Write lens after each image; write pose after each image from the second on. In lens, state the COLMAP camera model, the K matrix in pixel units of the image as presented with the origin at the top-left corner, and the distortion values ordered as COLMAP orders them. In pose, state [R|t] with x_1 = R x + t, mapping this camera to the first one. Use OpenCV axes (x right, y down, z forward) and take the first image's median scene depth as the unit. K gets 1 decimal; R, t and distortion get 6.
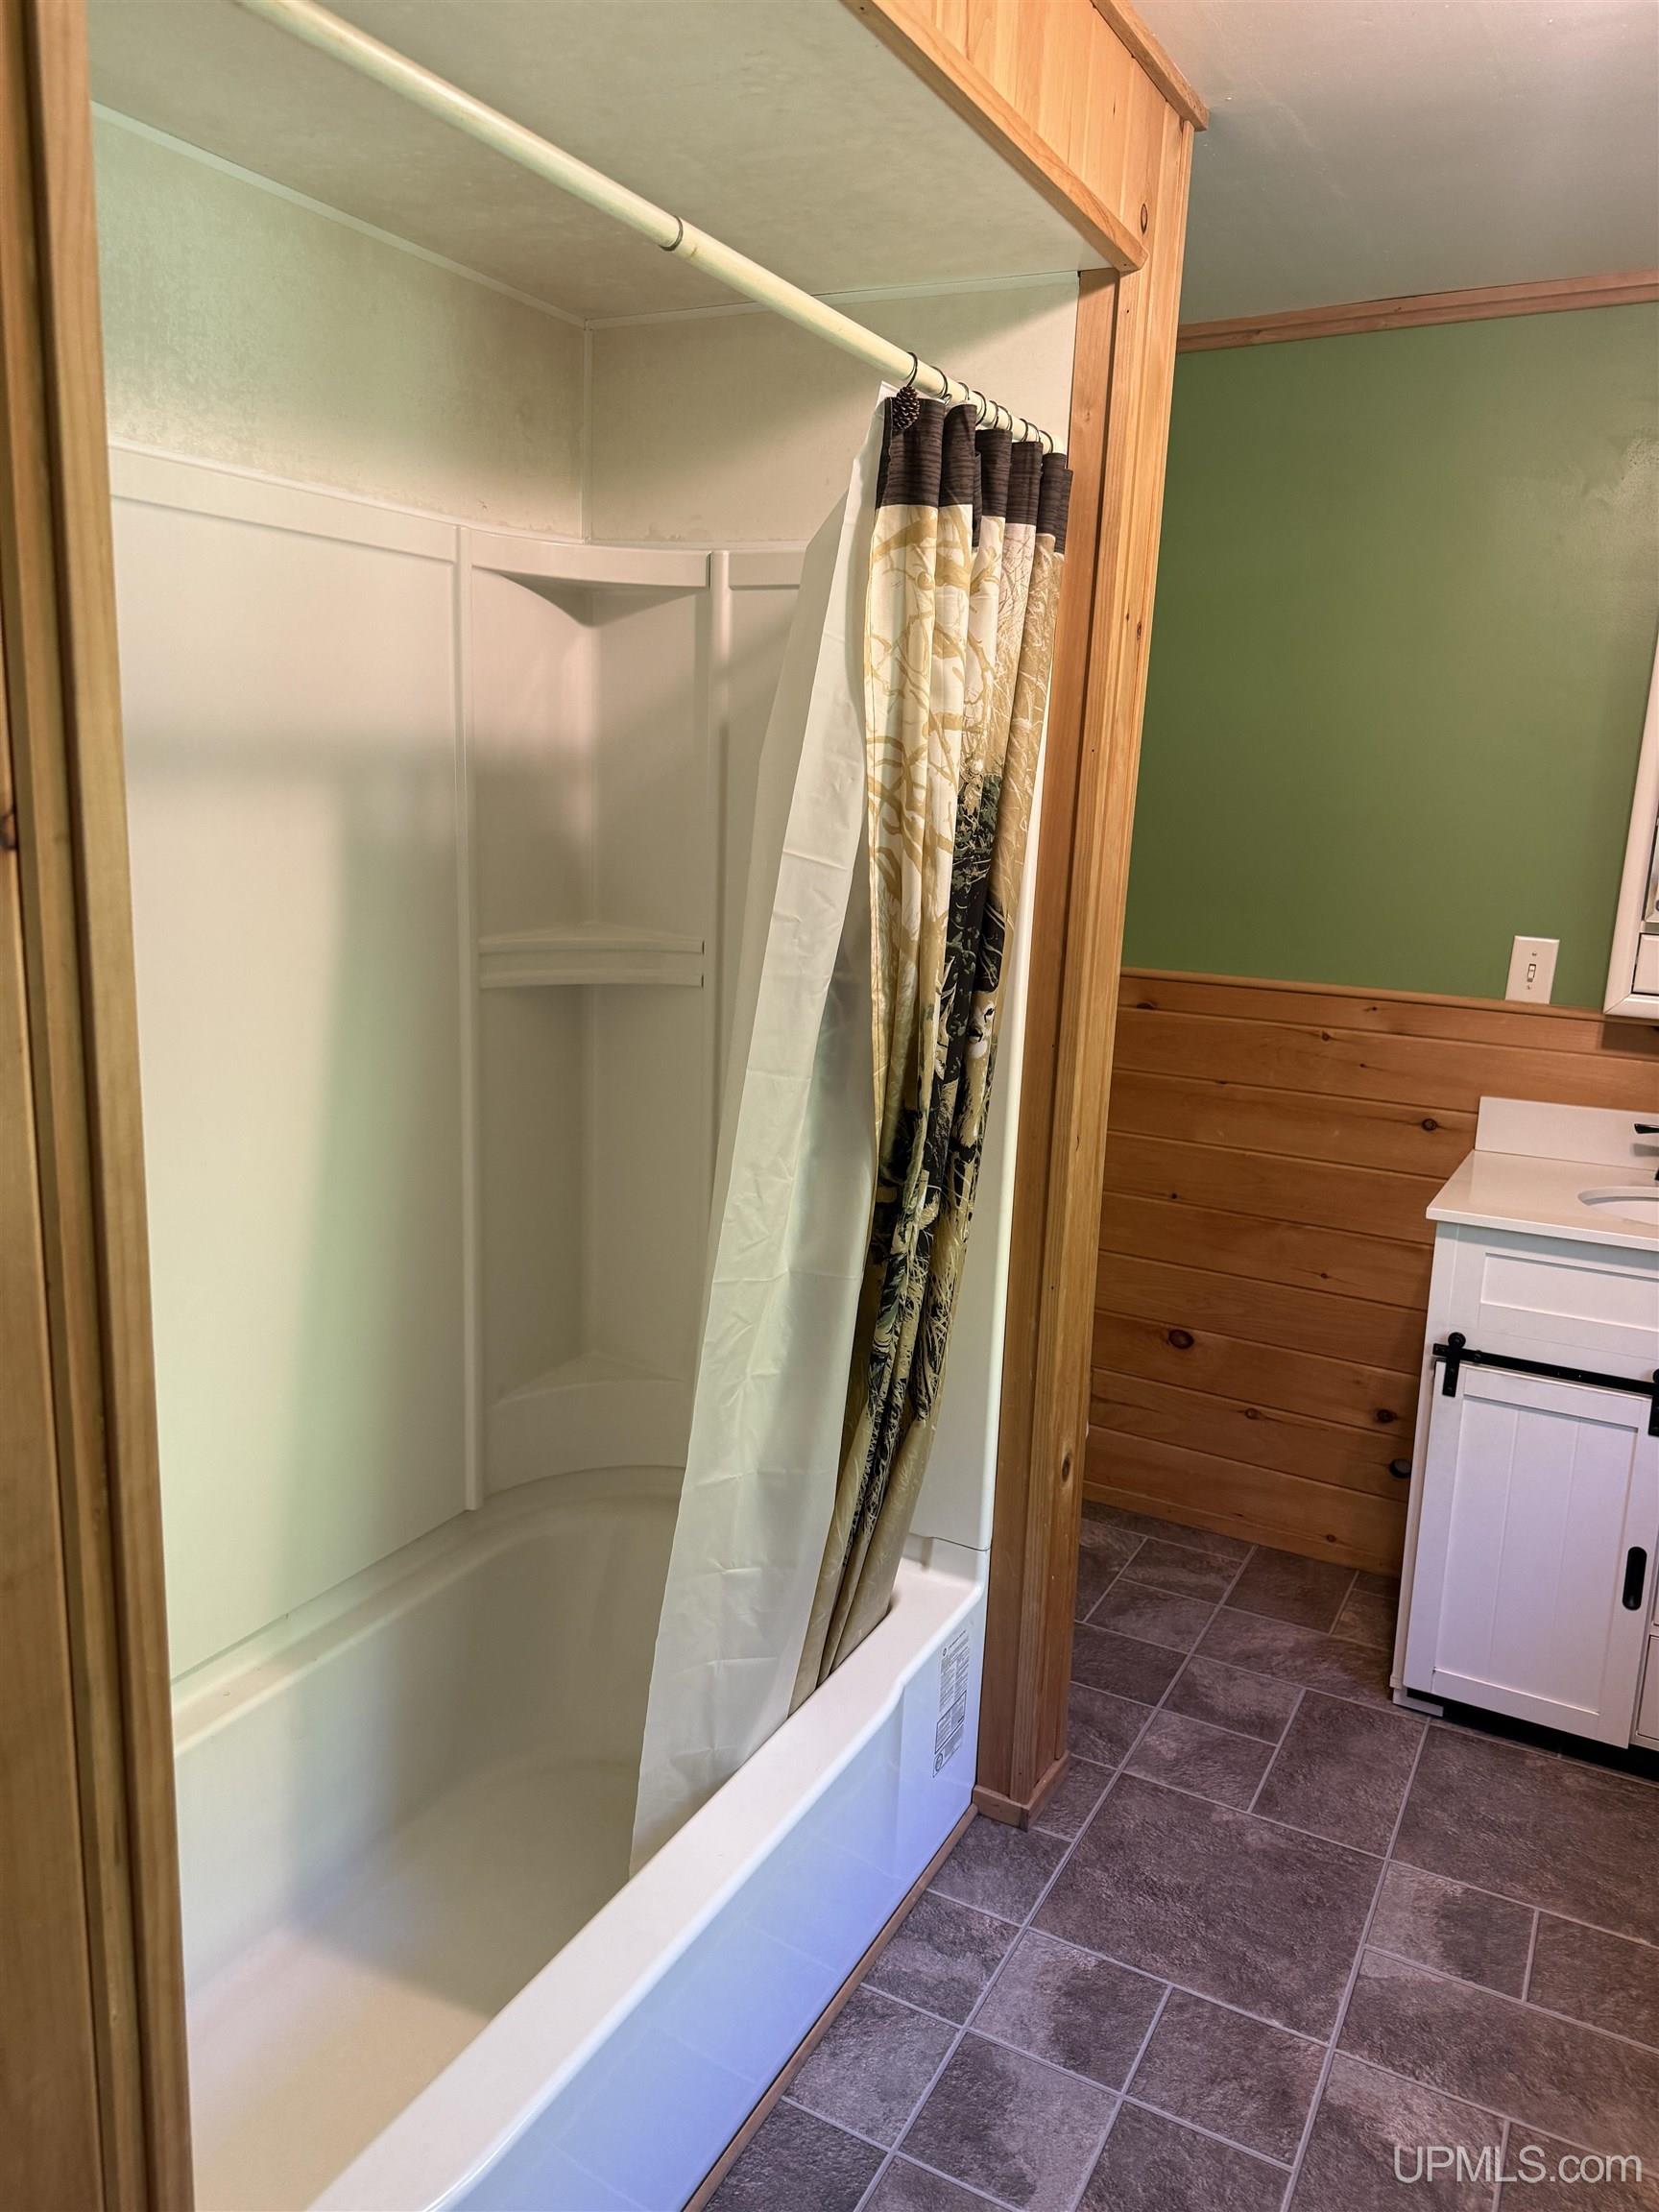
lens RADIAL K [[1577.2, 0, 819.6], [0, 1577.2, 1101.7], [0, 0, 1]] dist [0.046620, -0.043981]
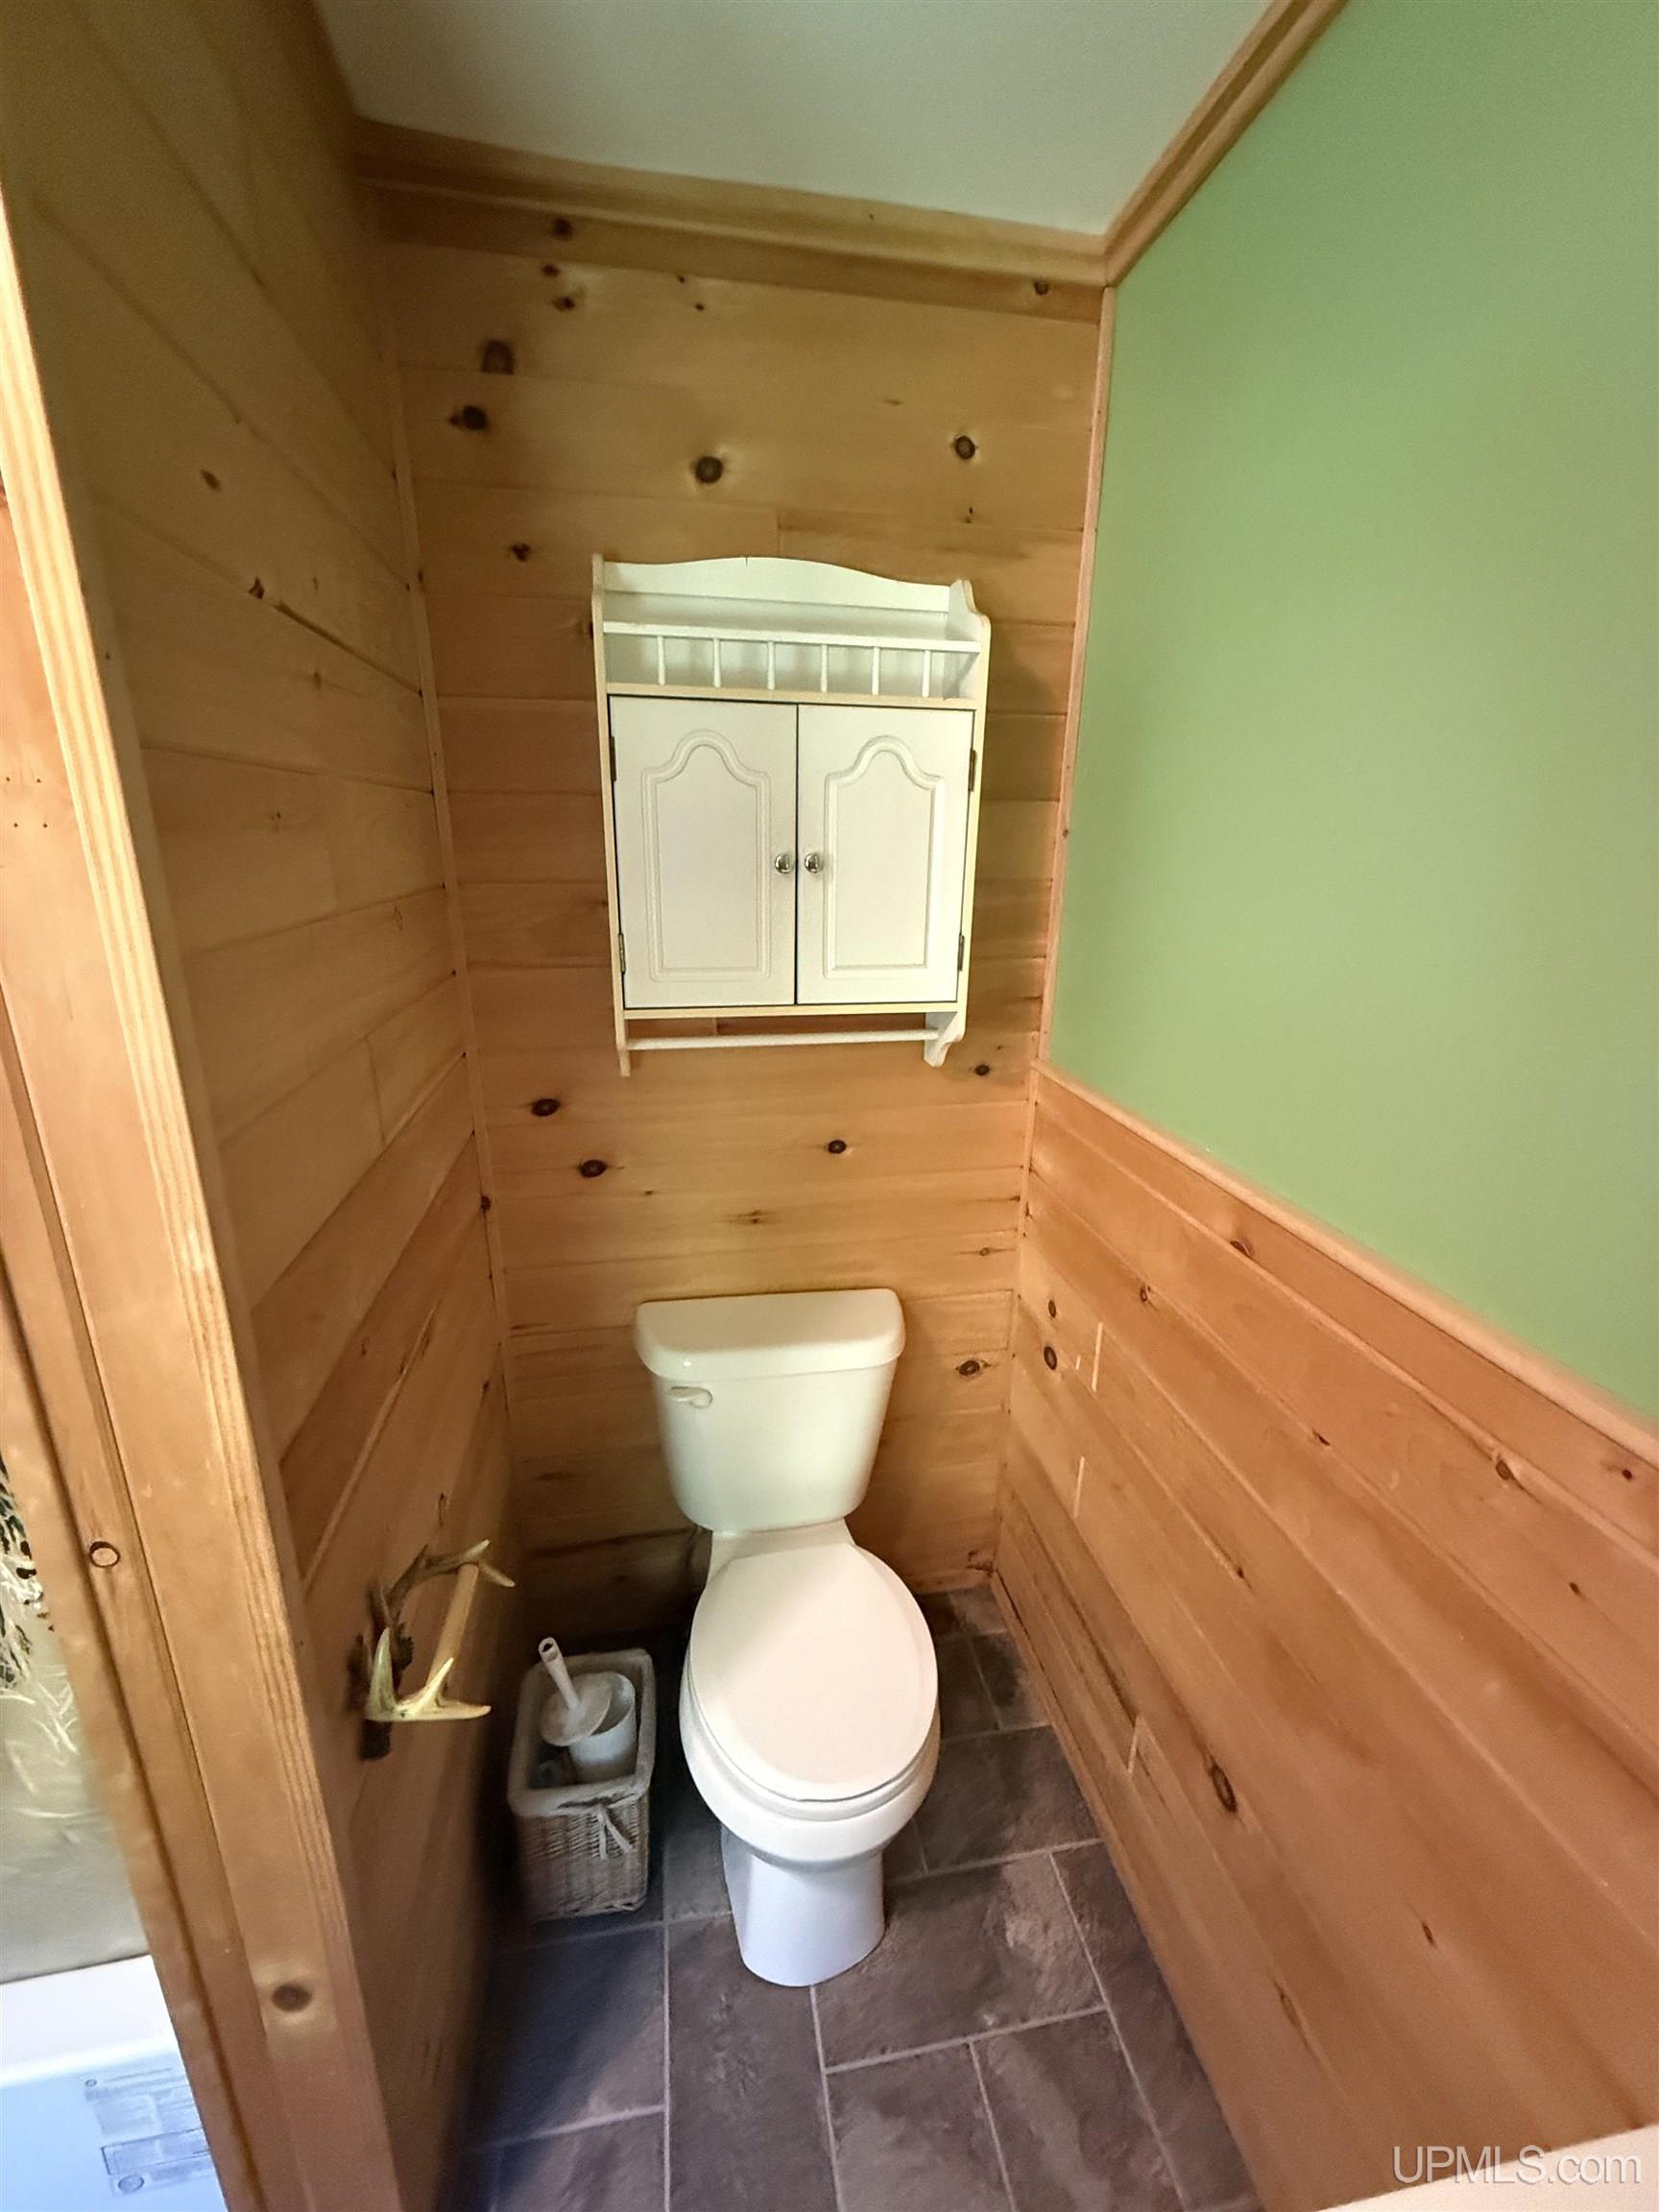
lens RADIAL K [[886.0, 0, 829.8], [0, 886.0, 1103.3], [0, 0, 1]] dist [-0.001278, 0.000205]
pose [[0.631198, 0.199552, -0.749512, 0.454321], [-0.155035, 0.979296, 0.130169, -0.173704], [0.759969, 0.034038, 0.649067, 0.886032]]
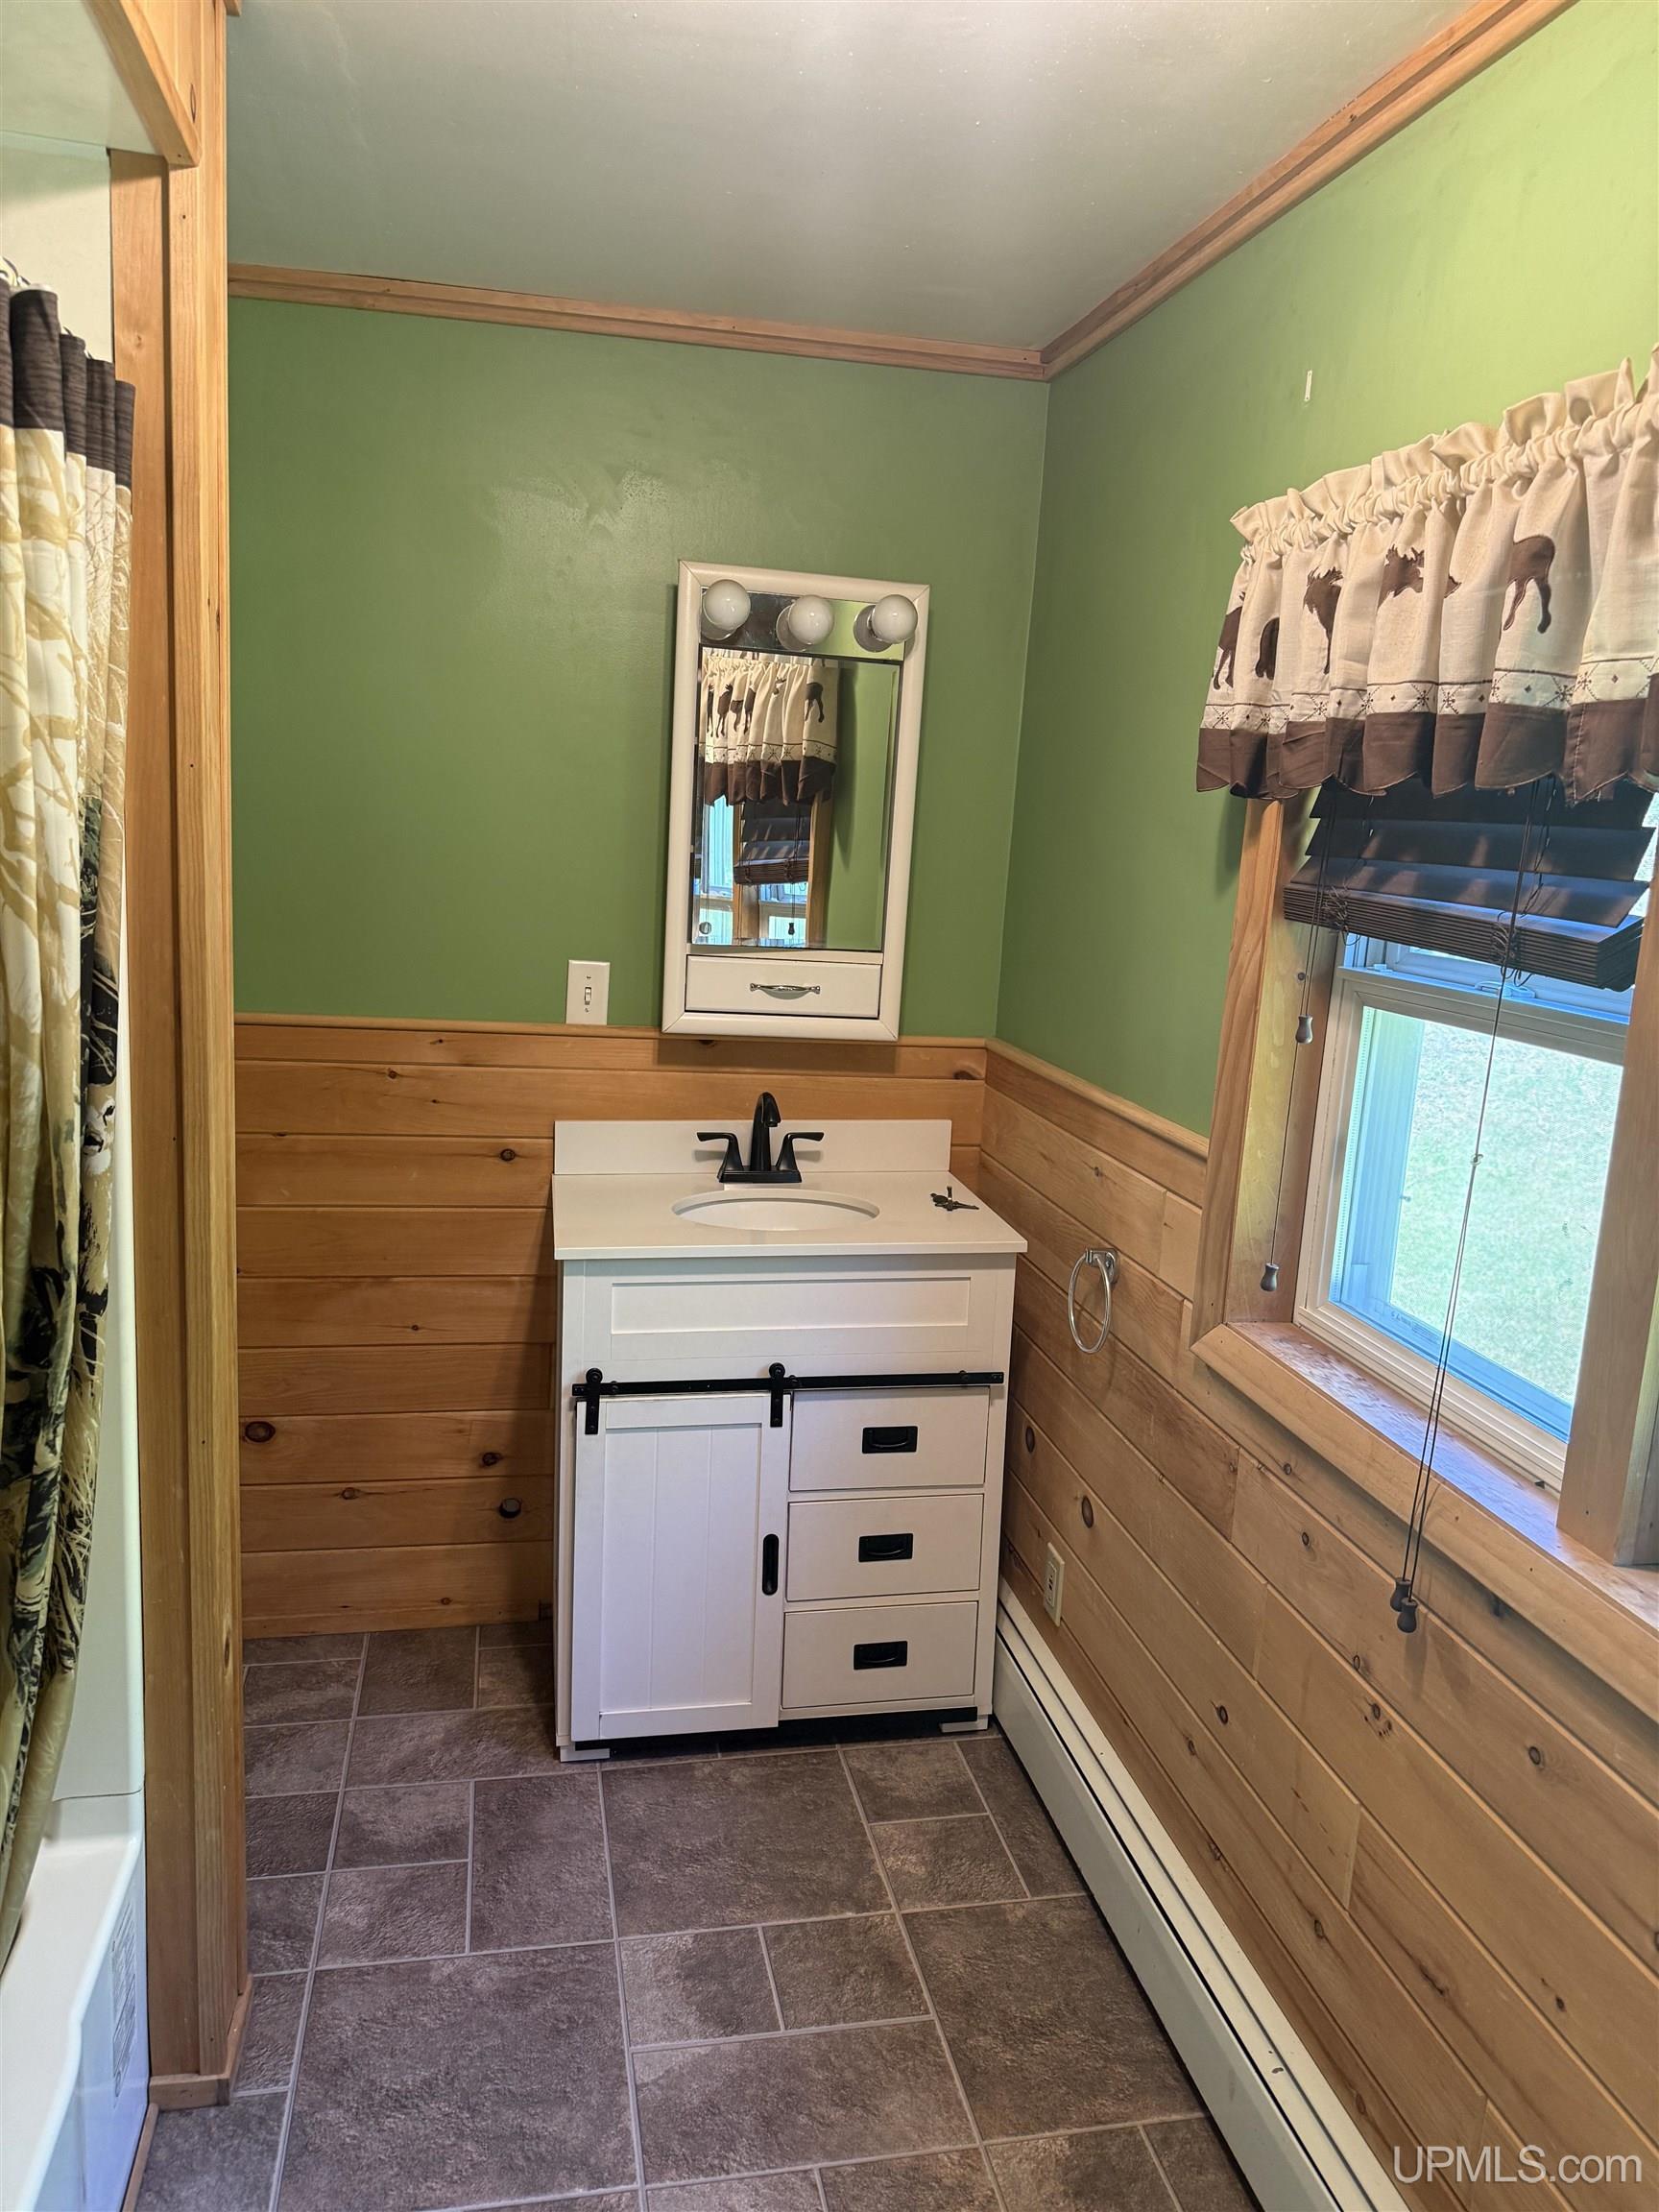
lens RADIAL K [[1577.2, 0, 829.5], [0, 1577.2, 1102.9], [0, 0, 1]] dist [0.046620, -0.043981]
pose [[0.765596, -0.107984, 0.634194, -0.090959], [0.104926, 0.993571, 0.042510, -0.046081], [-0.634707, 0.033998, 0.772005, 0.157887]]
